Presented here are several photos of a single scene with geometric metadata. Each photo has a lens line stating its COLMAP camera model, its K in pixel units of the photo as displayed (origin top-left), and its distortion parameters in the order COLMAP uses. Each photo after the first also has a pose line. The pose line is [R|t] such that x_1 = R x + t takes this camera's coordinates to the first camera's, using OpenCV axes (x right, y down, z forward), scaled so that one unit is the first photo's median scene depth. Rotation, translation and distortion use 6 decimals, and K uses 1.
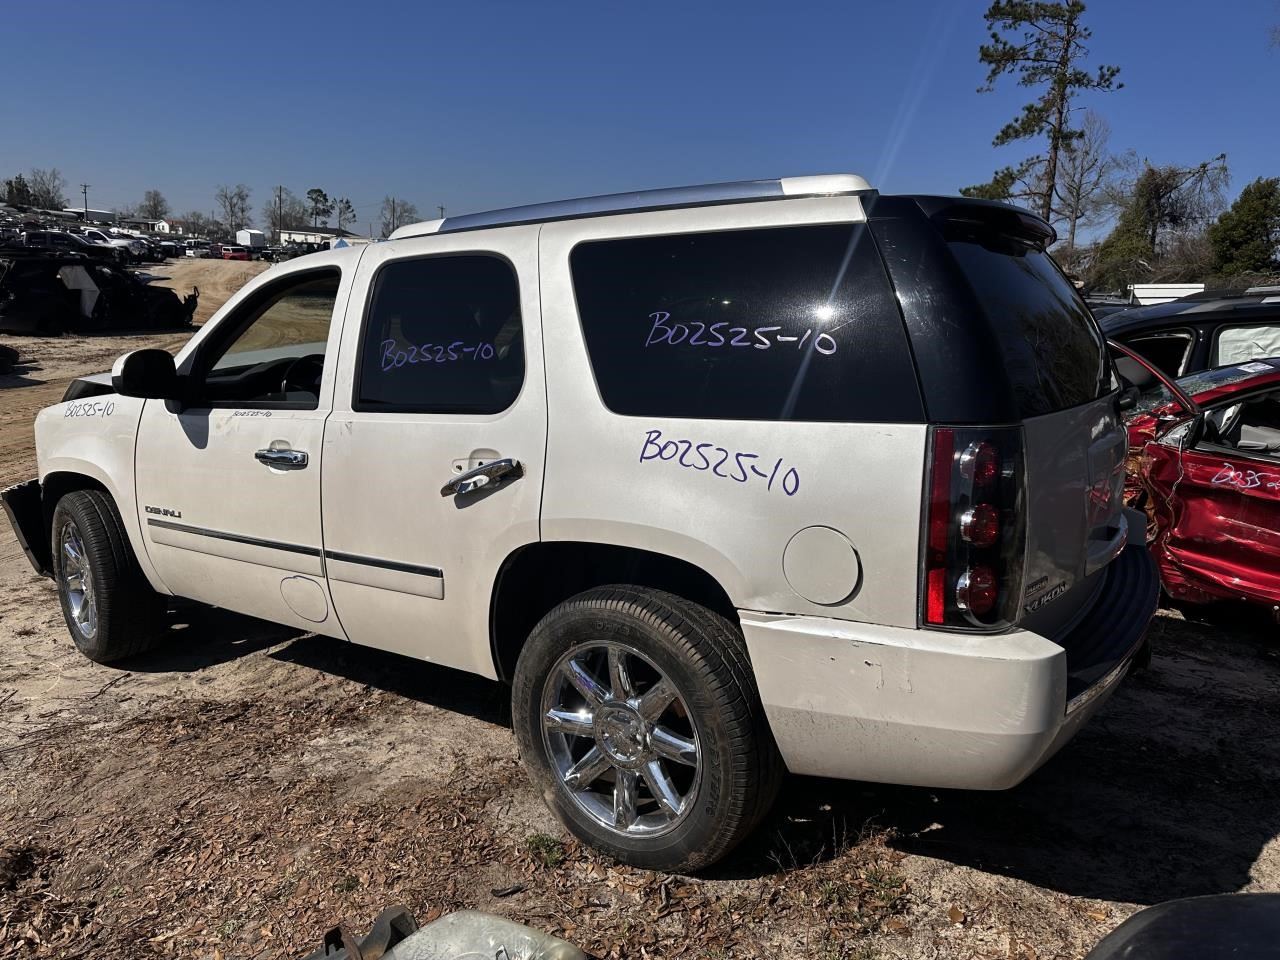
lens RADIAL K [[924.2, 0, 640.0], [0, 924.2, 480.0], [0, 0, 1]] dist [0.084767, -0.063252]
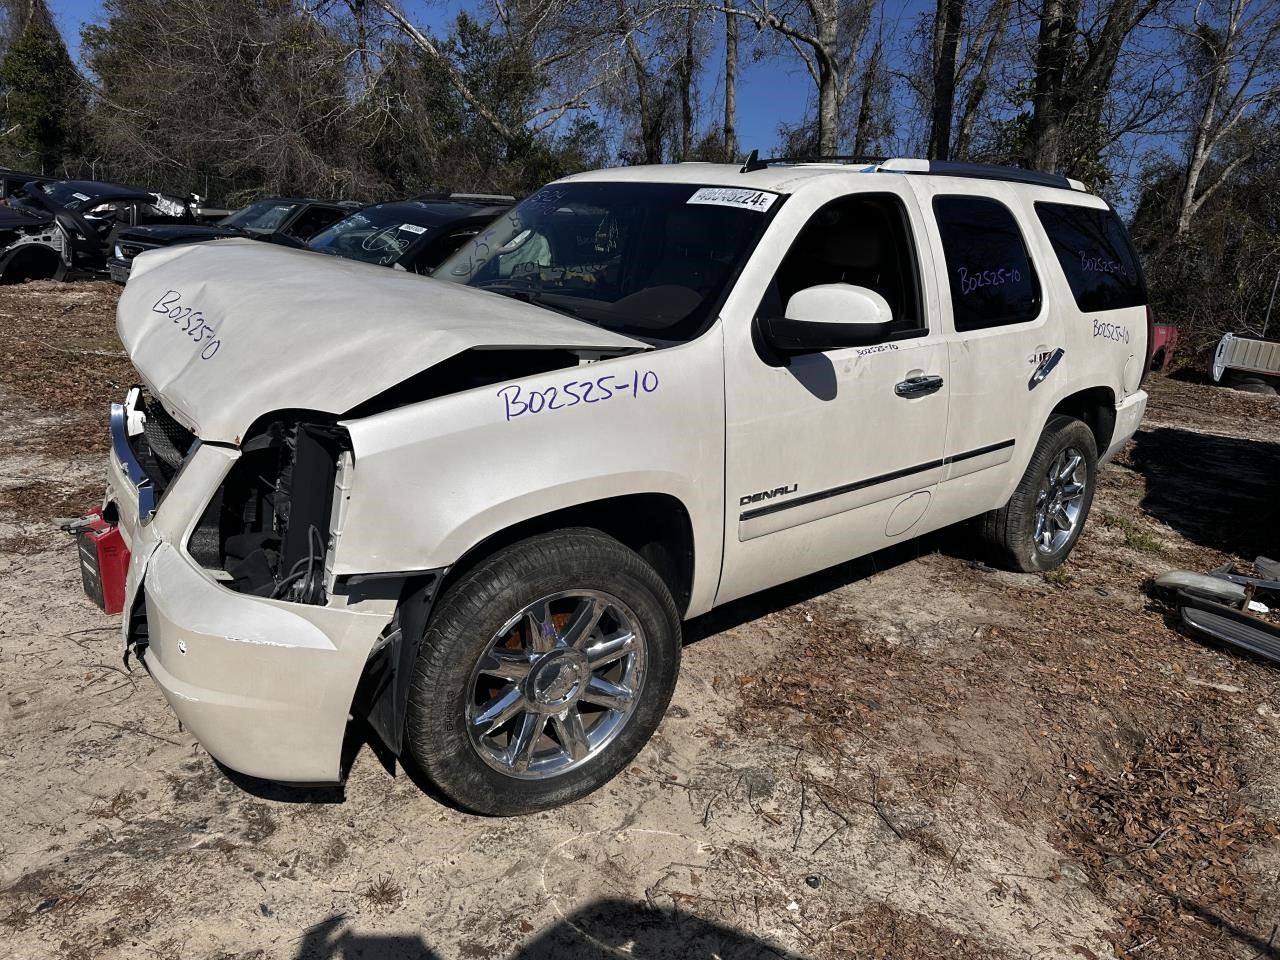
lens RADIAL K [[924.2, 0, 640.0], [0, 924.2, 480.0], [0, 0, 1]] dist [0.084767, -0.063252]
pose [[0.216100, -0.246325, 0.944788, -1.425135], [0.103248, 0.967992, 0.228759, -0.187910], [-0.970897, 0.048113, 0.234615, 1.042794]]
